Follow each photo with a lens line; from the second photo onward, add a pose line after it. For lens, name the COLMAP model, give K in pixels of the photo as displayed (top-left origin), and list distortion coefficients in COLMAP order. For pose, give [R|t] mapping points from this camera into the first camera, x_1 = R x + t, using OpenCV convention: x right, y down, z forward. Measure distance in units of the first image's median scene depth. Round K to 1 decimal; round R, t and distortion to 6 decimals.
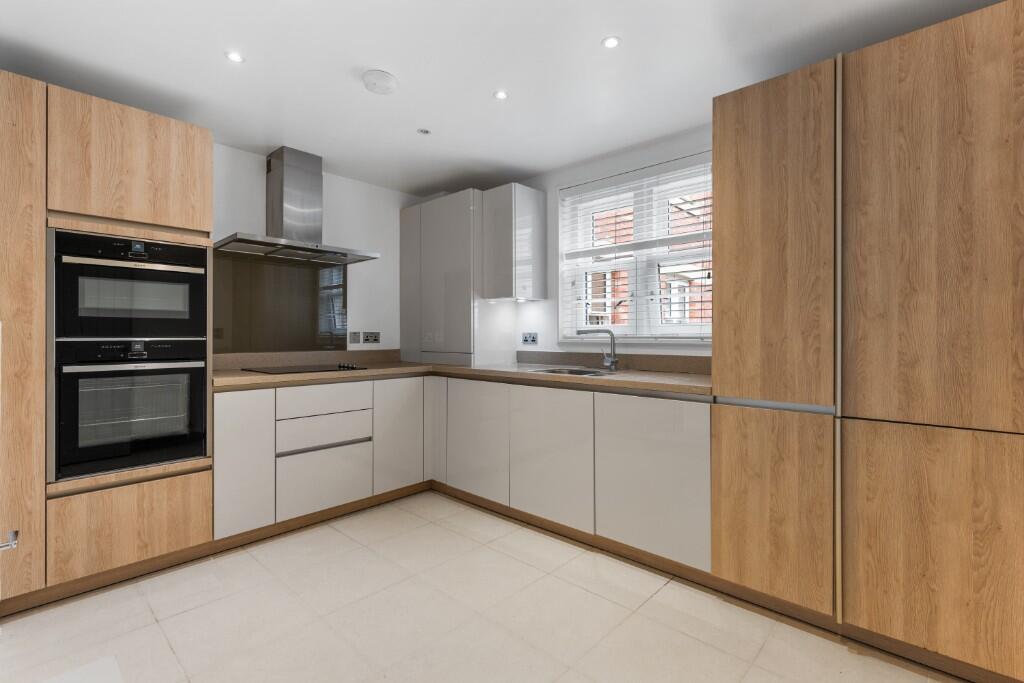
lens RADIAL K [[471.0, 0, 516.3], [0, 471.0, 334.4], [0, 0, 1]] dist [0.002148, -0.001331]
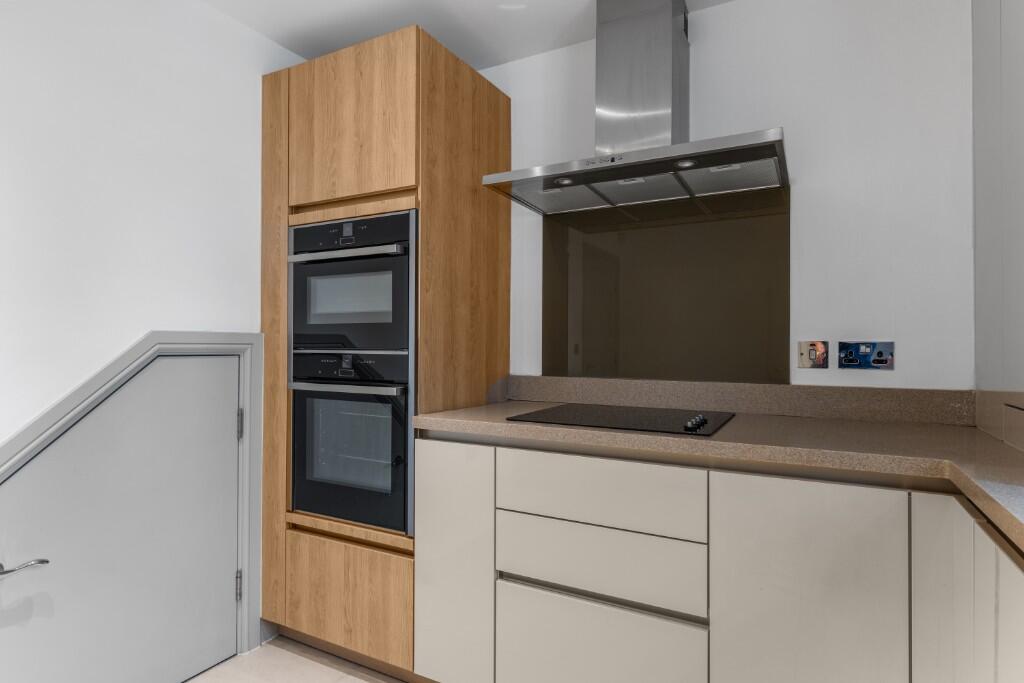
lens RADIAL K [[564.2, 0, 510.6], [0, 564.2, 344.8], [0, 0, 1]] dist [0.001929, 0.001048]
pose [[0.227248, -0.003446, -0.973831, 0.134433], [-0.003879, 0.999983, -0.004444, 0.001793], [0.973829, 0.004787, 0.227231, 1.021376]]
